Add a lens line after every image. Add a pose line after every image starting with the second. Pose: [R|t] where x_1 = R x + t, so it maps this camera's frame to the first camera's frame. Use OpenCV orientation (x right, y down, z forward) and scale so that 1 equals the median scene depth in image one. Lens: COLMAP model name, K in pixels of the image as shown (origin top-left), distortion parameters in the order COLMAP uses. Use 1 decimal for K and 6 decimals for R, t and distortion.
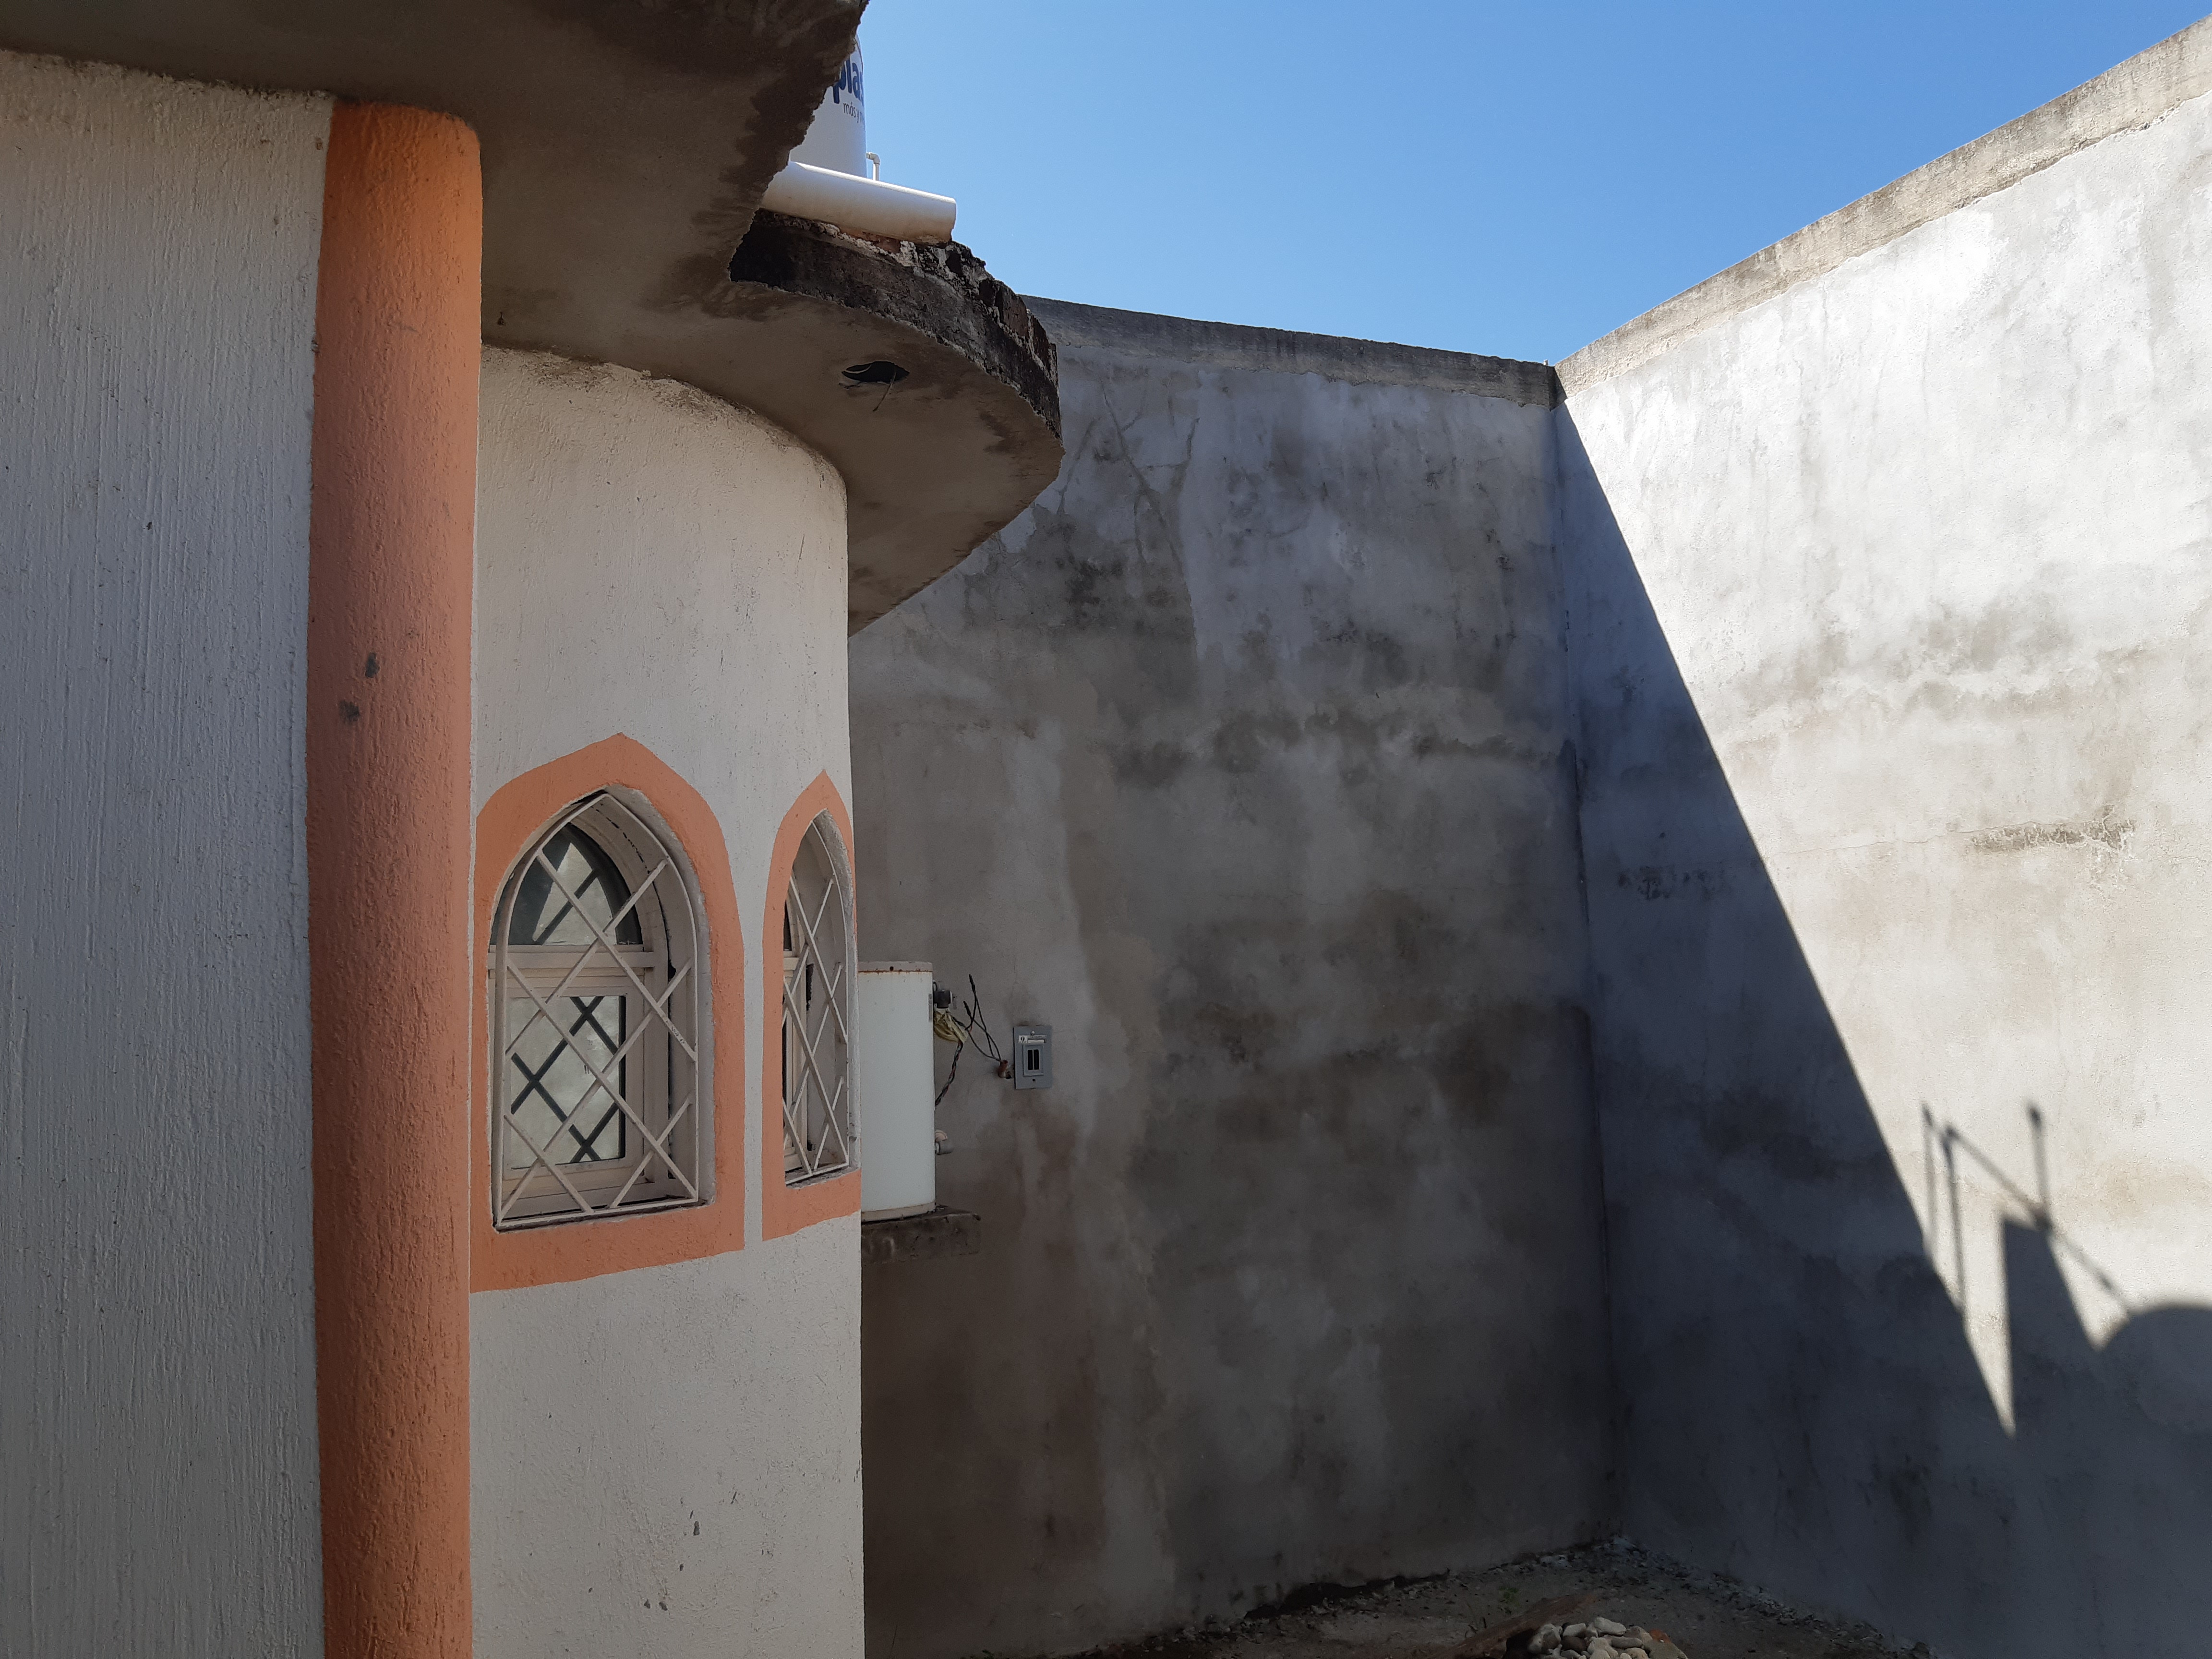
lens RADIAL K [[1769.6, 0, 1093.2], [0, 1769.6, 807.0], [0, 0, 1]] dist [0.072446, -0.155368]
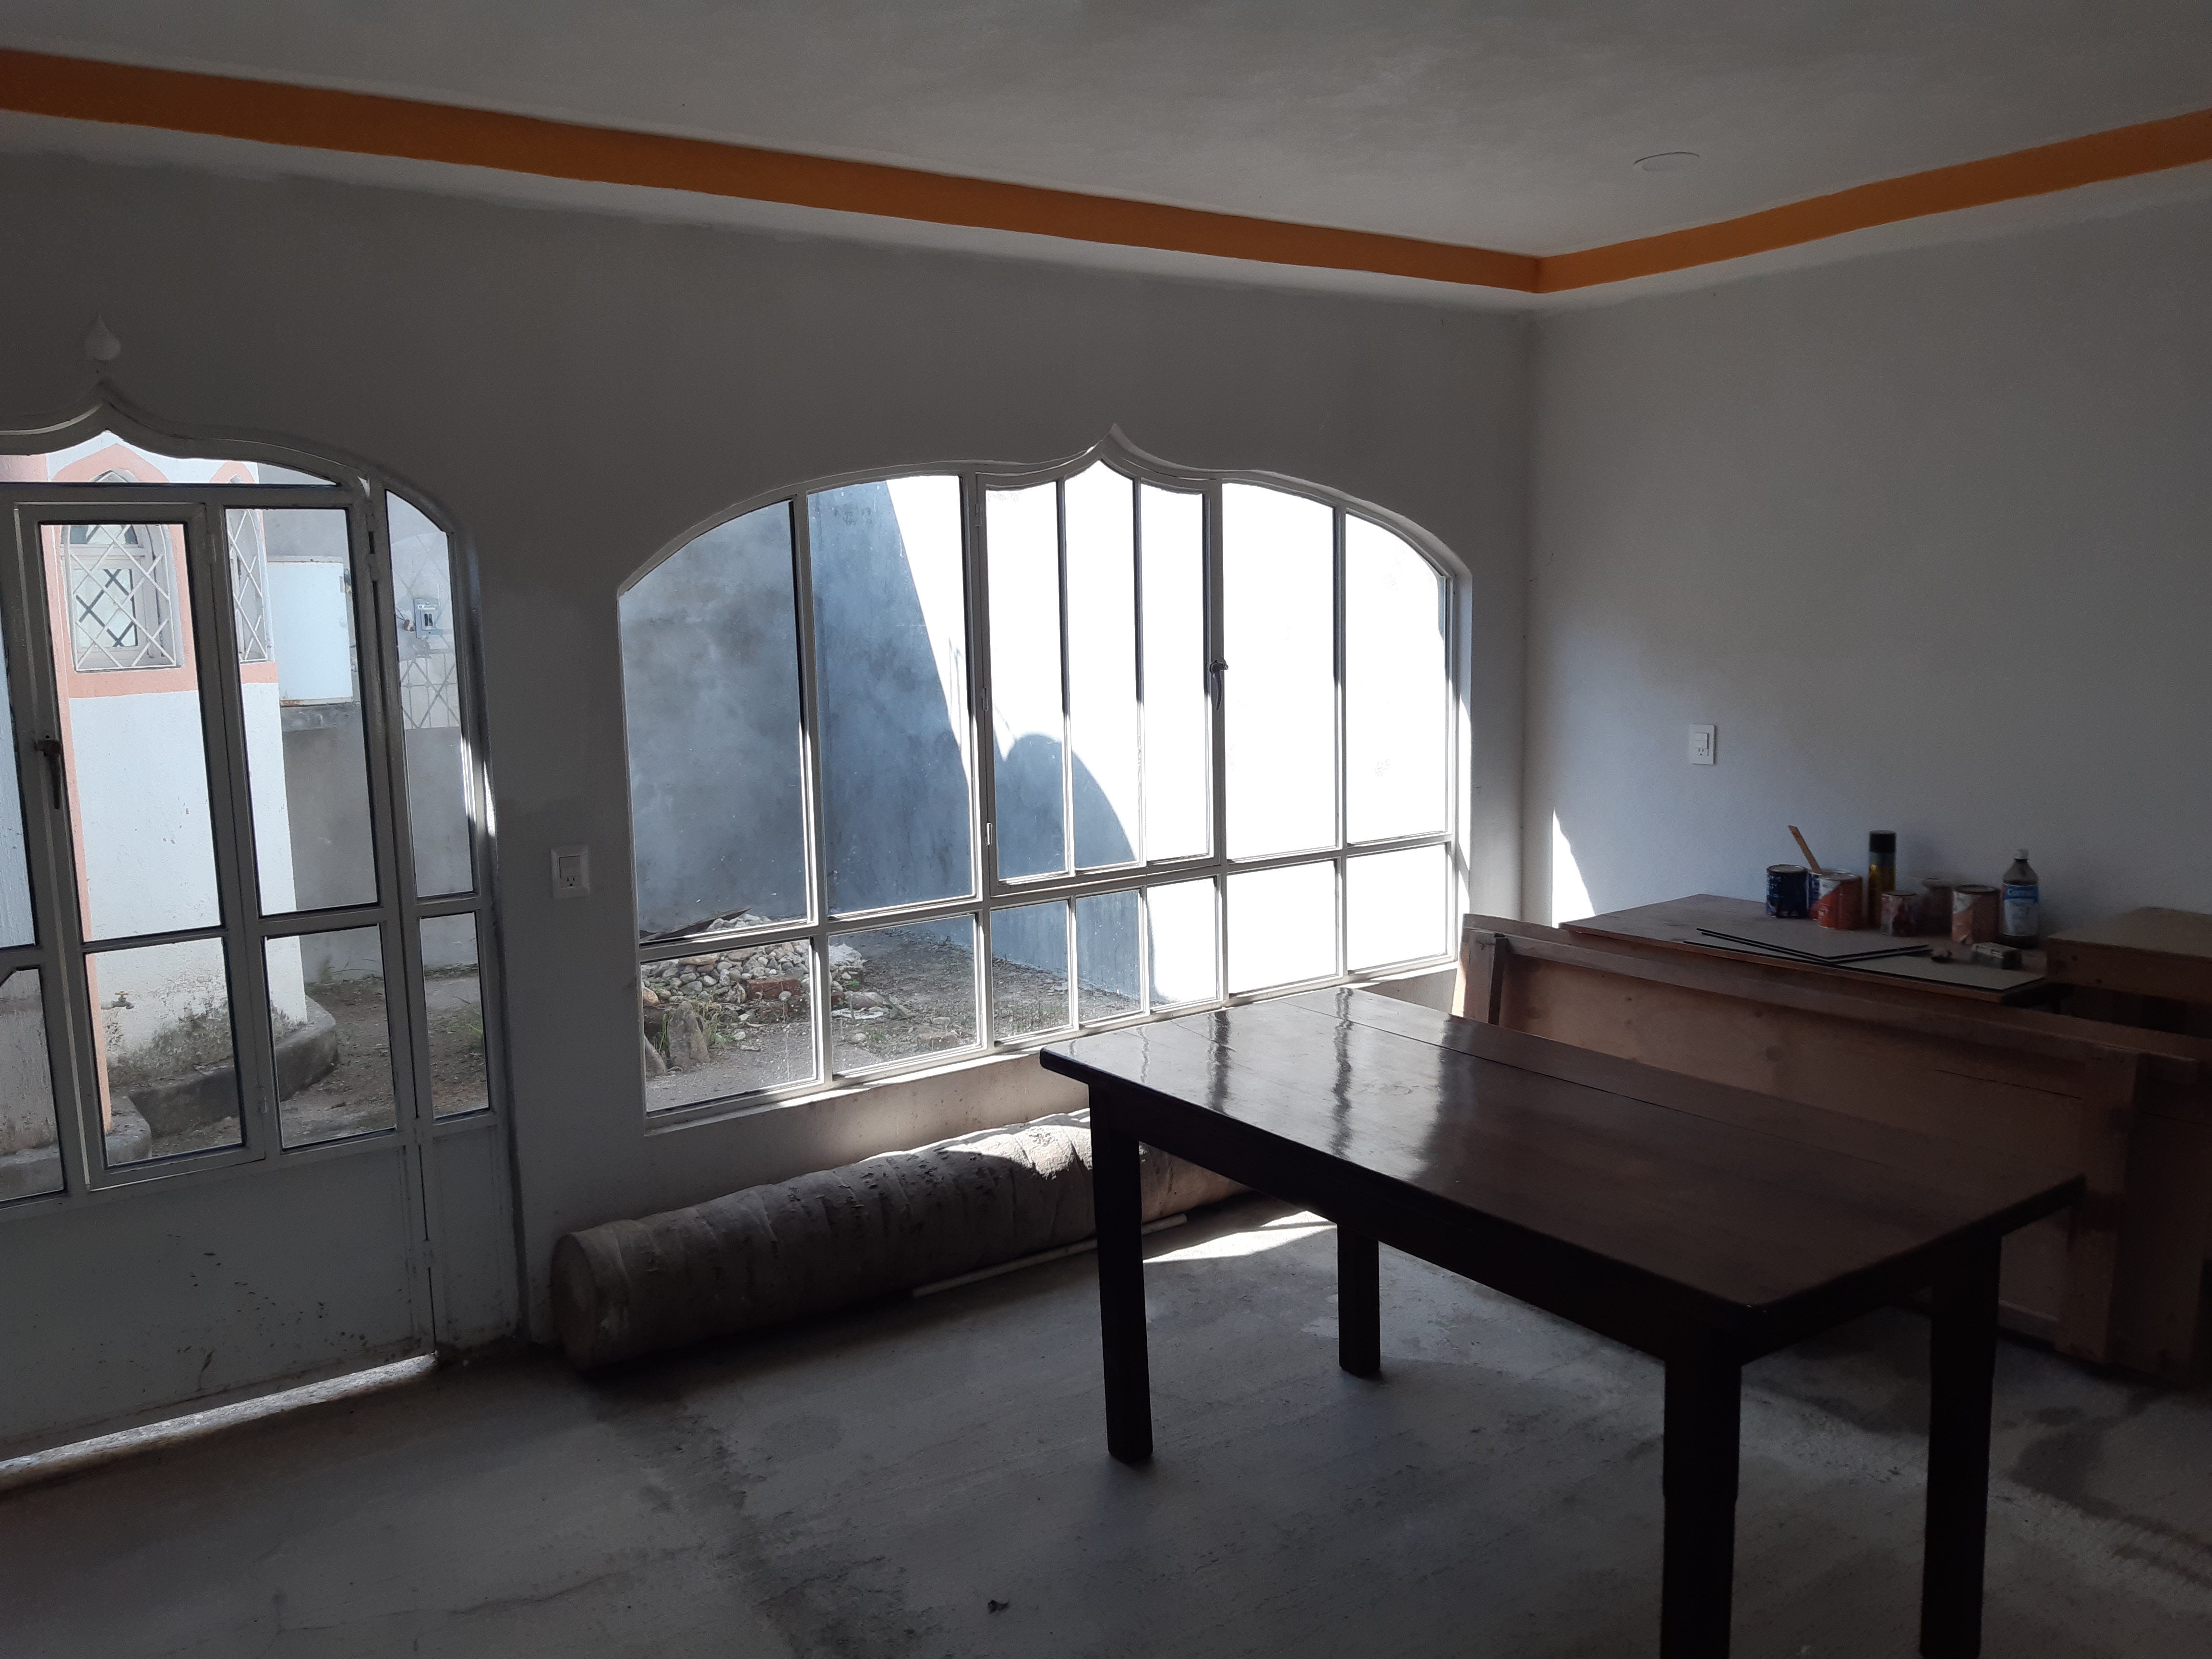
lens RADIAL K [[1769.6, 0, 1089.5], [0, 1769.6, 840.8], [0, 0, 1]] dist [0.072446, -0.155368]
pose [[0.980035, -0.020647, 0.197752, 0.222058], [-0.026566, 0.972078, 0.233150, -0.053769], [-0.197045, -0.233748, 0.952121, -0.683464]]
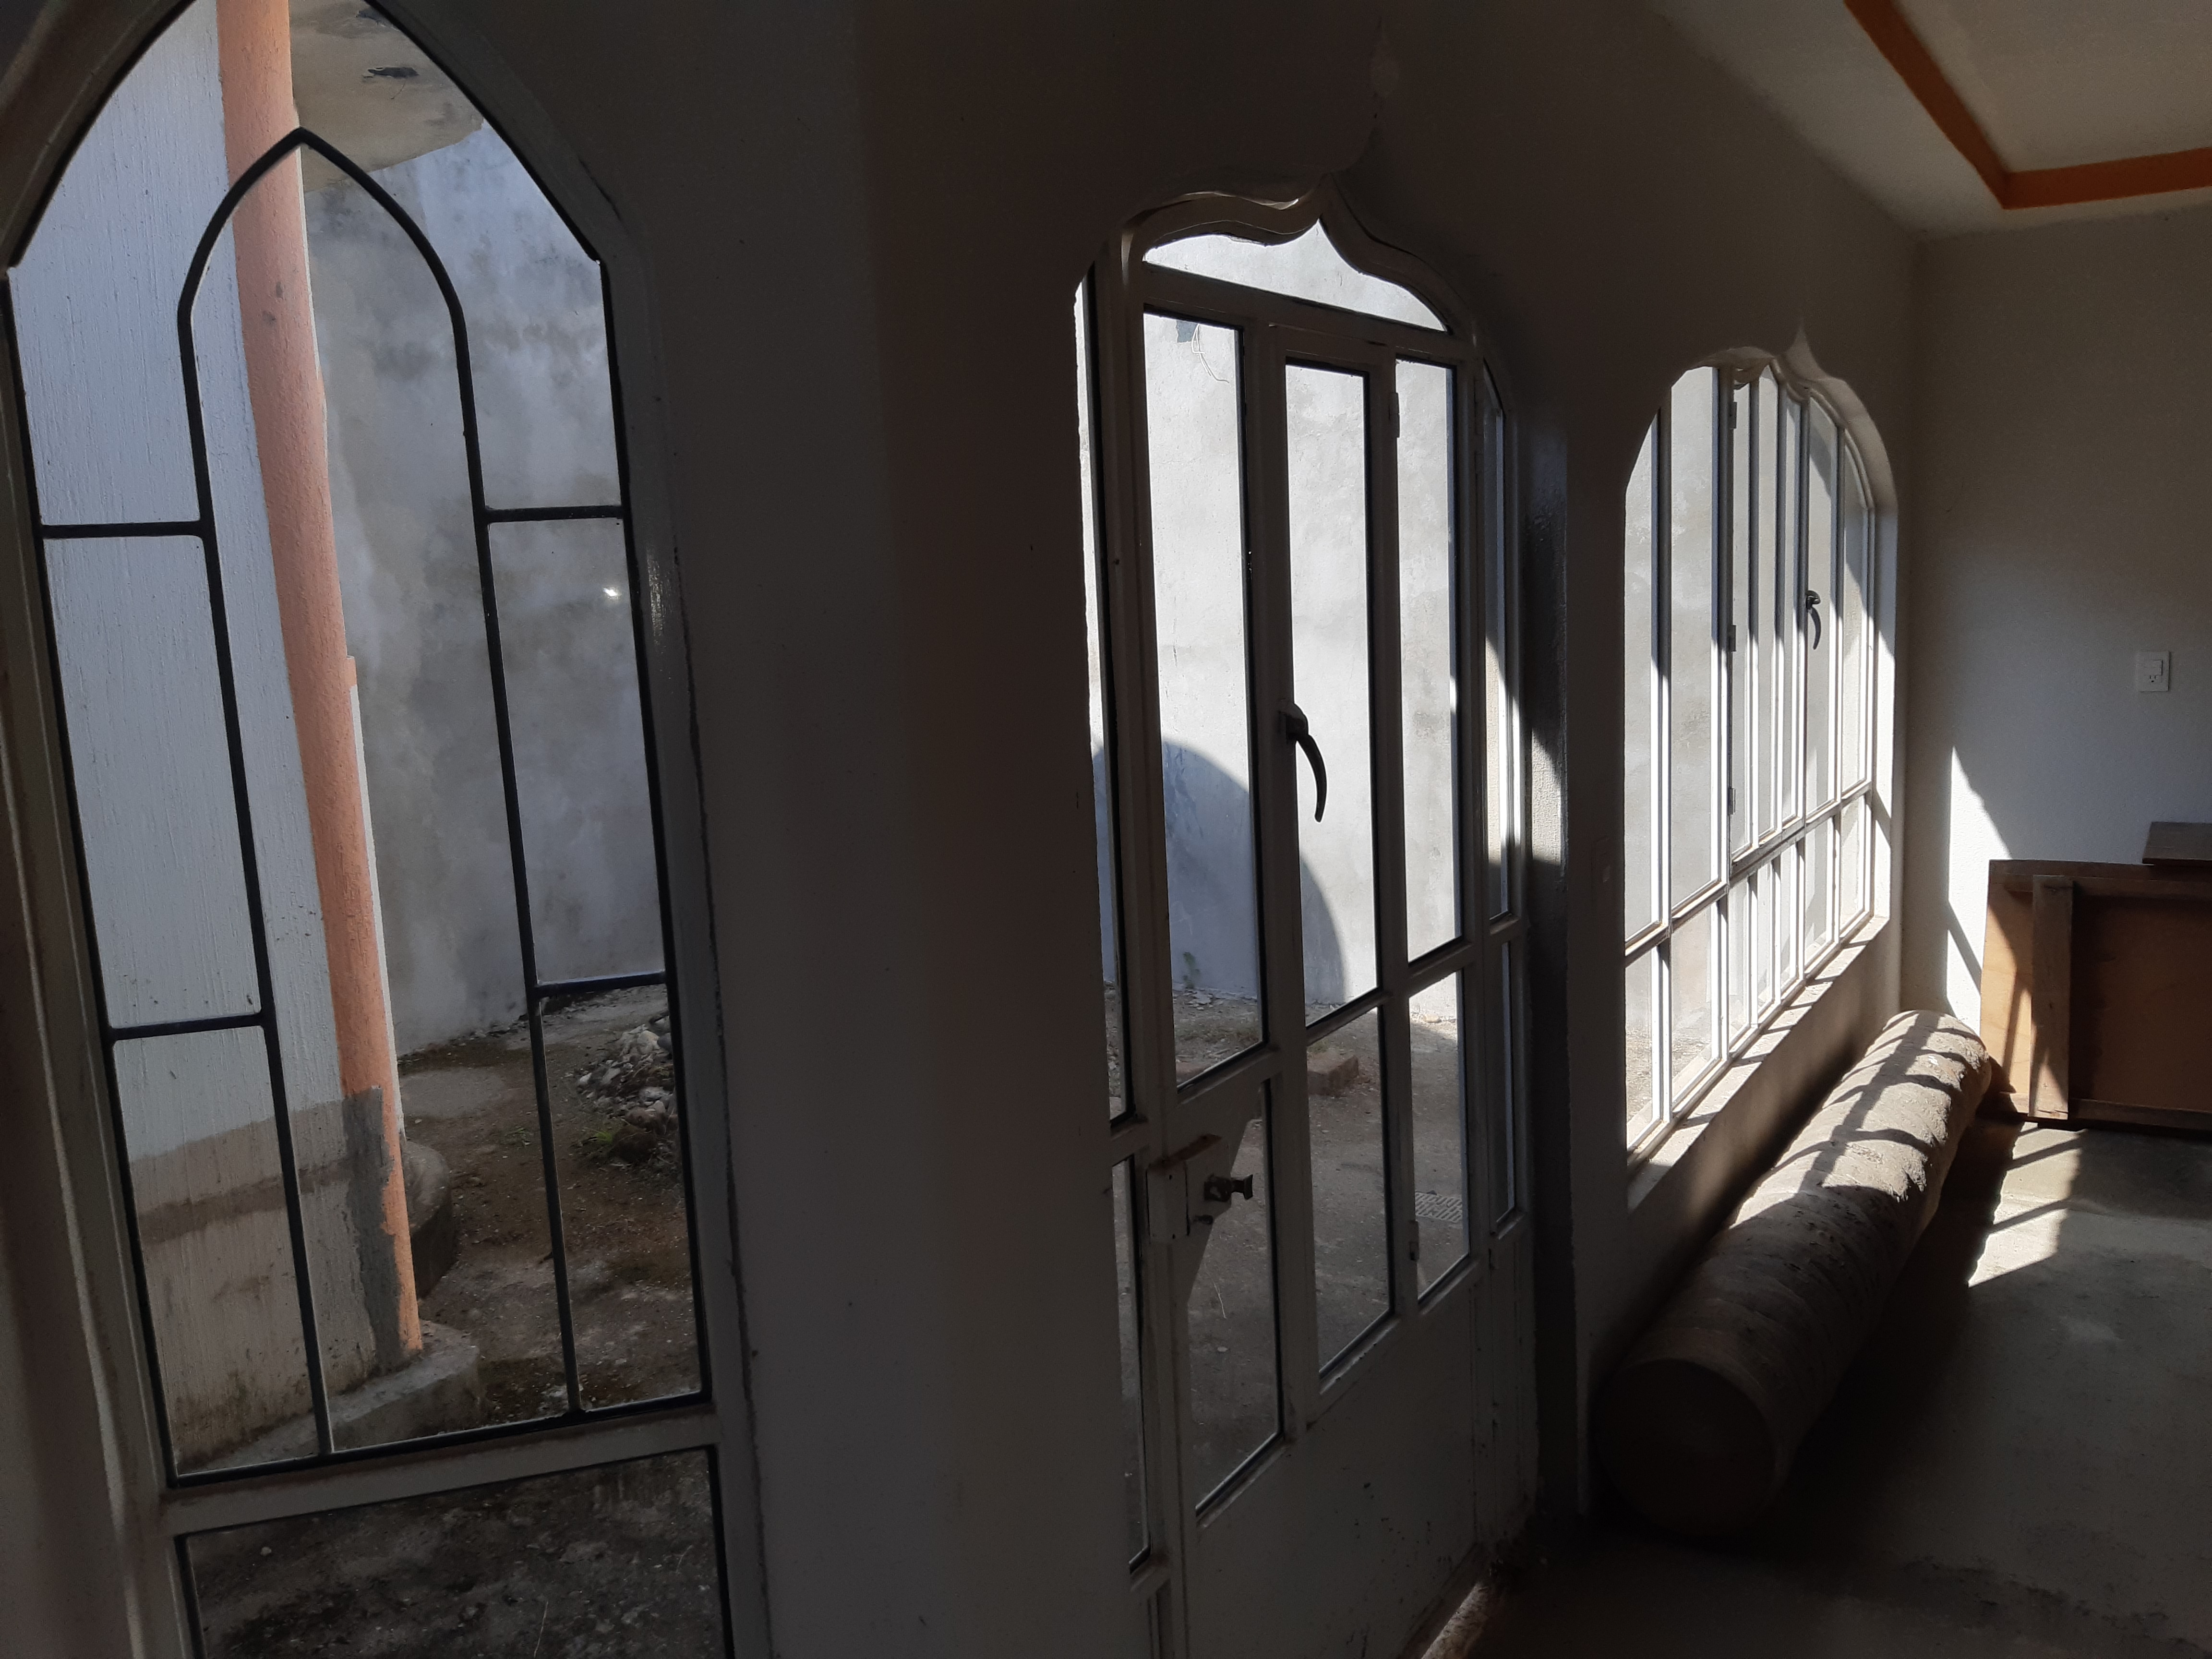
lens RADIAL K [[1769.6, 0, 1129.2], [0, 1769.6, 837.9], [0, 0, 1]] dist [0.072446, -0.155368]
pose [[0.832077, -0.090023, 0.547306, -0.252465], [-0.037533, 0.975340, 0.217491, 0.009742], [-0.553389, -0.201511, 0.808179, -0.312502]]
